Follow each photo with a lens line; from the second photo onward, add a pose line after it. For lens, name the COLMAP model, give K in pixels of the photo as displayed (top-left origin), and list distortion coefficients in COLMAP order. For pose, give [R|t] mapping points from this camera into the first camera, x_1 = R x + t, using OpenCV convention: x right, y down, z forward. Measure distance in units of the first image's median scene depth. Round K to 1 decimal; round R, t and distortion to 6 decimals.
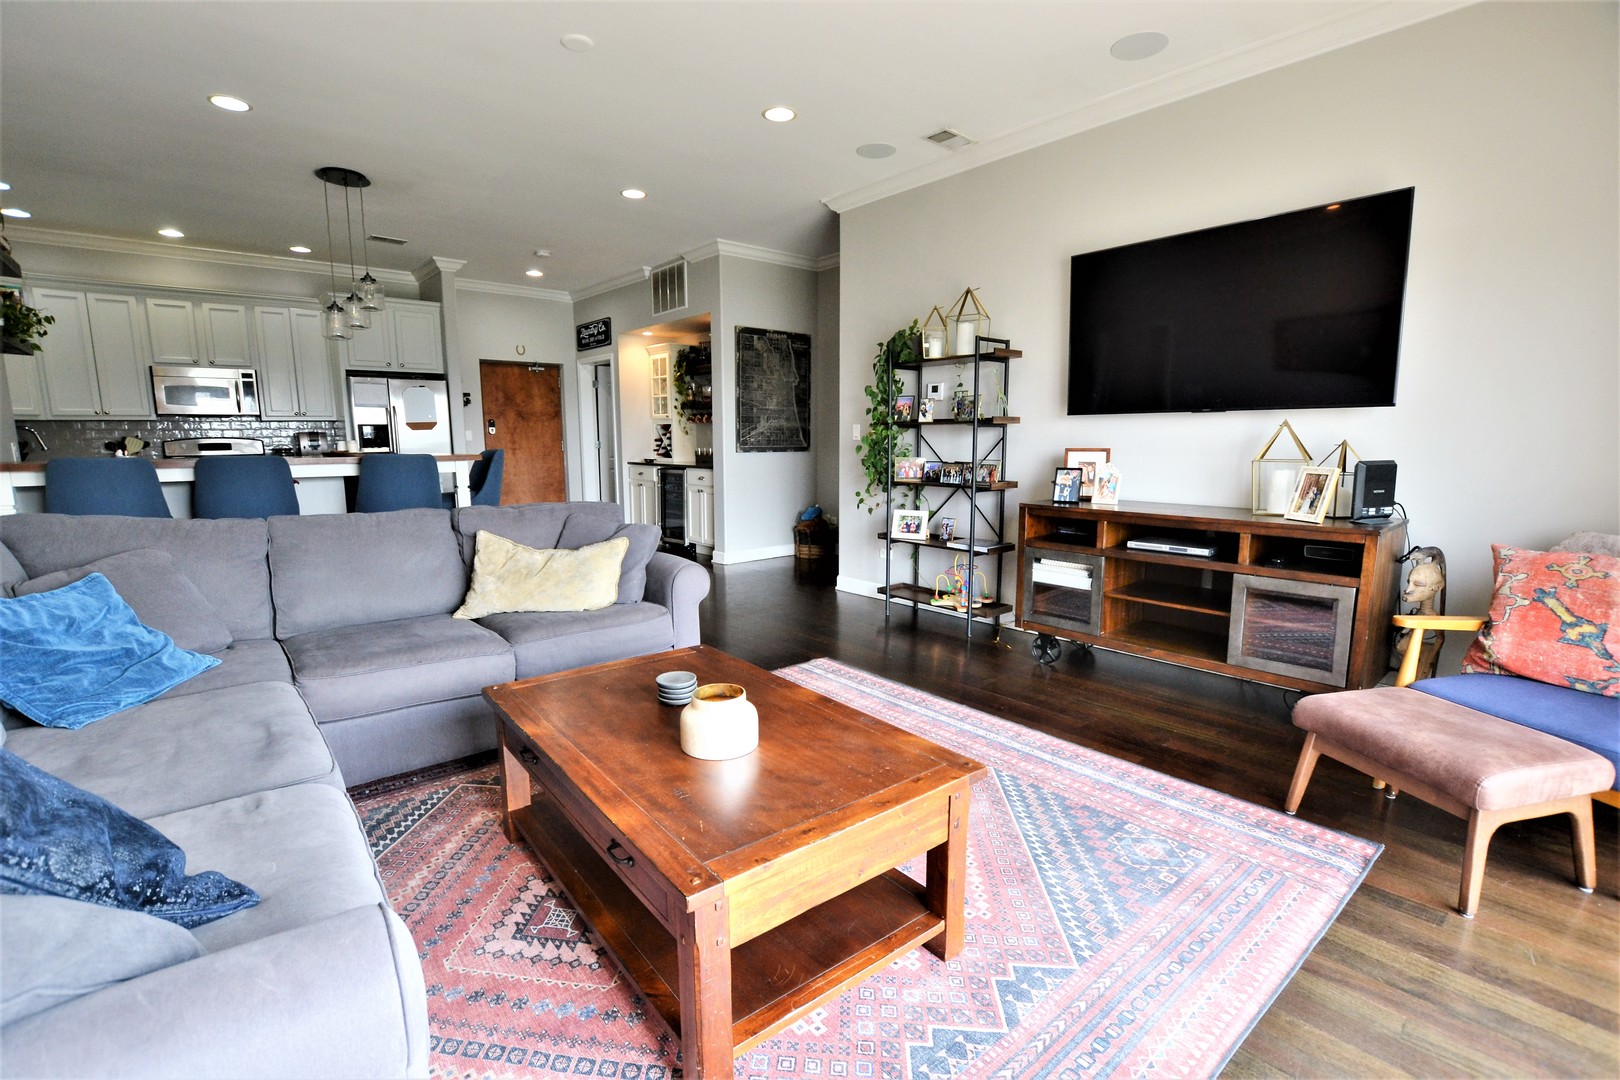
lens RADIAL K [[724.4, 0, 807.3], [0, 724.4, 550.3], [0, 0, 1]] dist [-0.036678, 0.007930]
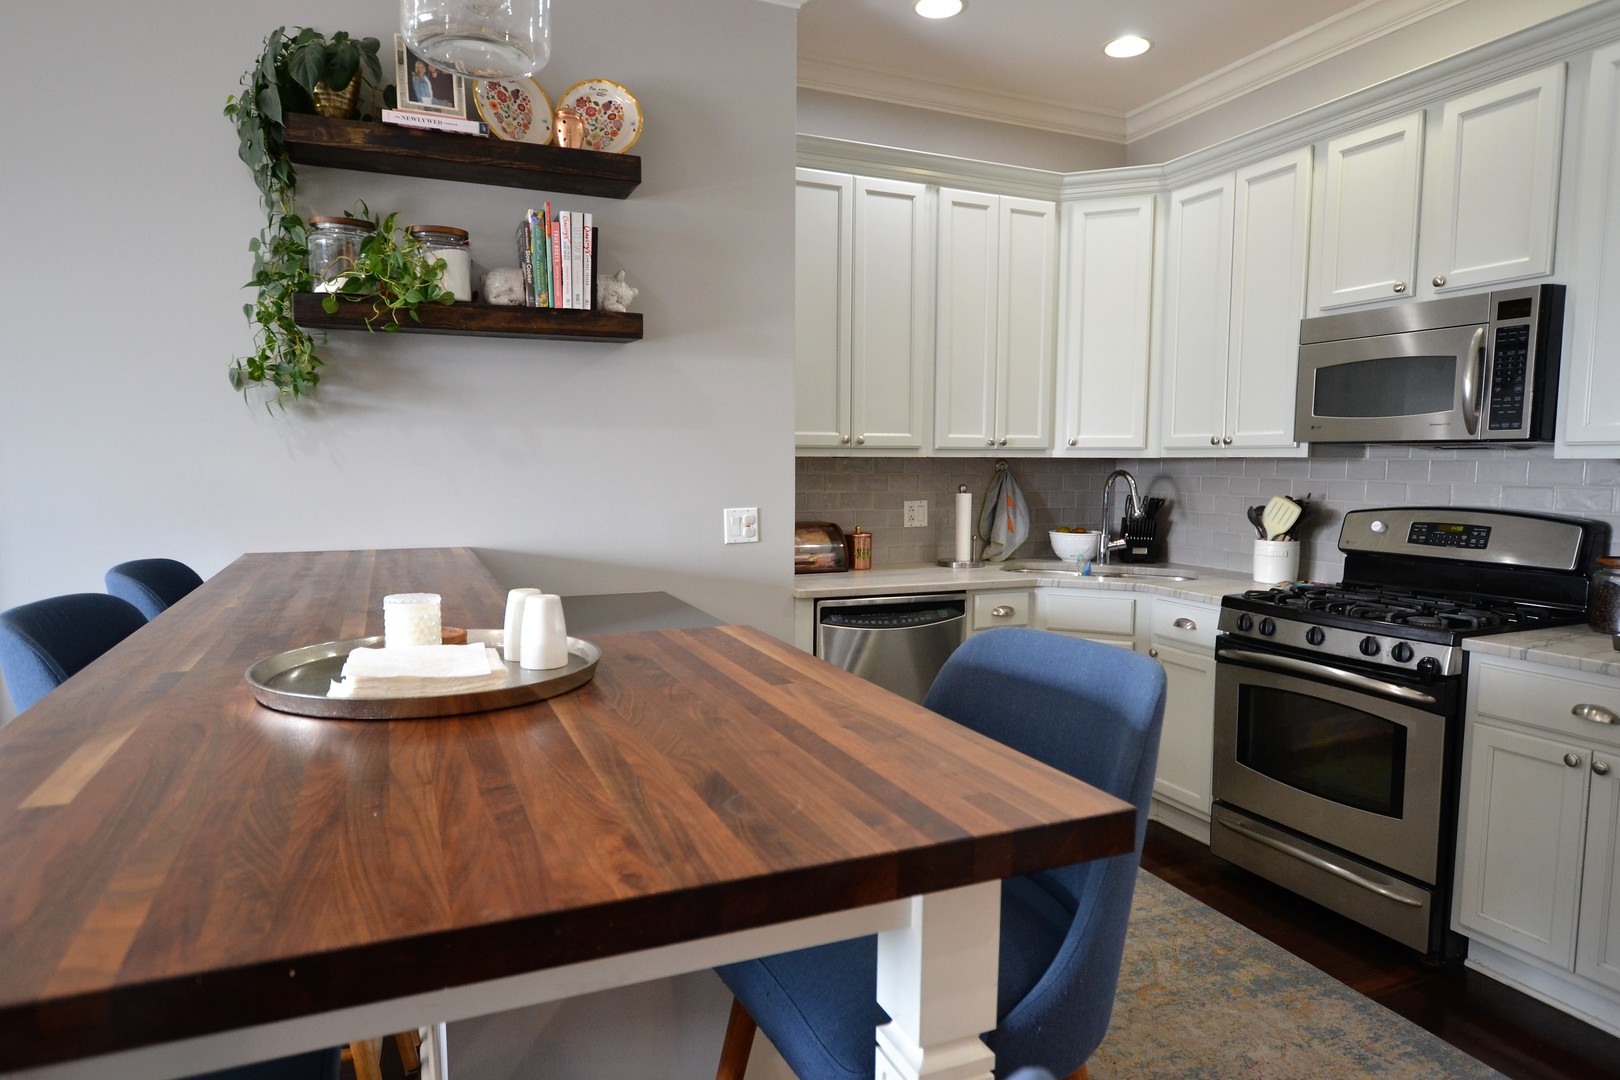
lens RADIAL K [[967.3, 0, 810.3], [0, 967.3, 552.8], [0, 0, 1]] dist [-0.006472, 0.001654]
pose [[-0.298628, 0.092785, -0.949848, -0.909776], [-0.154000, 0.977535, 0.143907, -0.466746], [0.941863, 0.189251, -0.277631, 2.501428]]
